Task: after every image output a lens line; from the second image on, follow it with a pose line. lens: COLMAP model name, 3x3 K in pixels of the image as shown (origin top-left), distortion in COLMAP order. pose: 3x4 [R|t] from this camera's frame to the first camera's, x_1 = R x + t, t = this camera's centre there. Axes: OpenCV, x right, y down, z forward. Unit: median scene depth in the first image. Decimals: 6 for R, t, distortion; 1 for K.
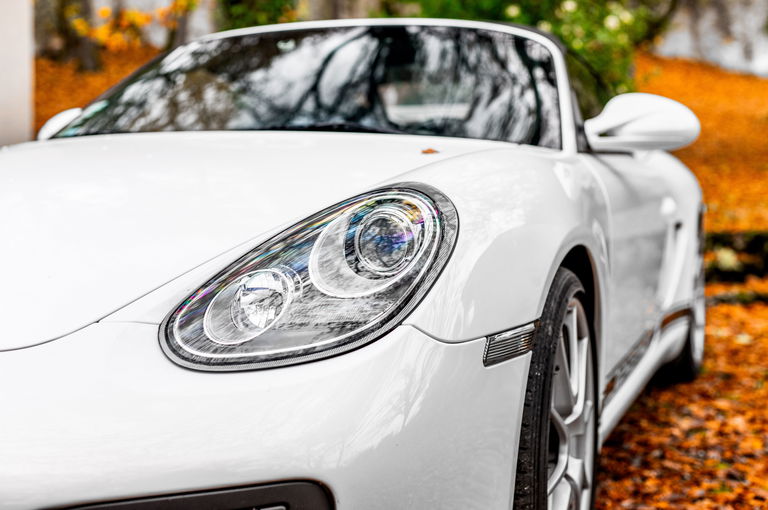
lens RADIAL K [[1073.7, 0, 383.7], [0, 1073.7, 256.1], [0, 0, 1]] dist [0.033773, 0.000000]
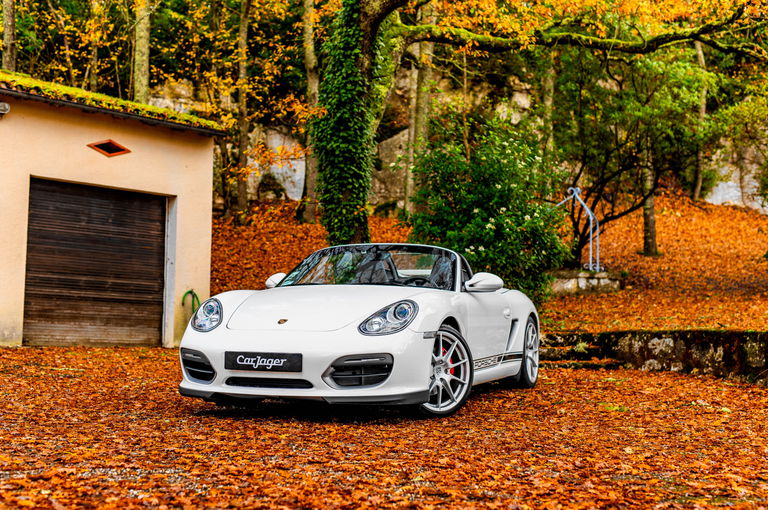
lens RADIAL K [[1073.7, 0, 381.3], [0, 1073.7, 252.7], [0, 0, 1]] dist [0.033773, 0.000000]
pose [[0.999899, 0.001824, 0.014063, -0.148614], [-0.000052, 0.992158, -0.124986, 0.299080], [-0.014181, 0.124973, 0.992059, -3.483420]]
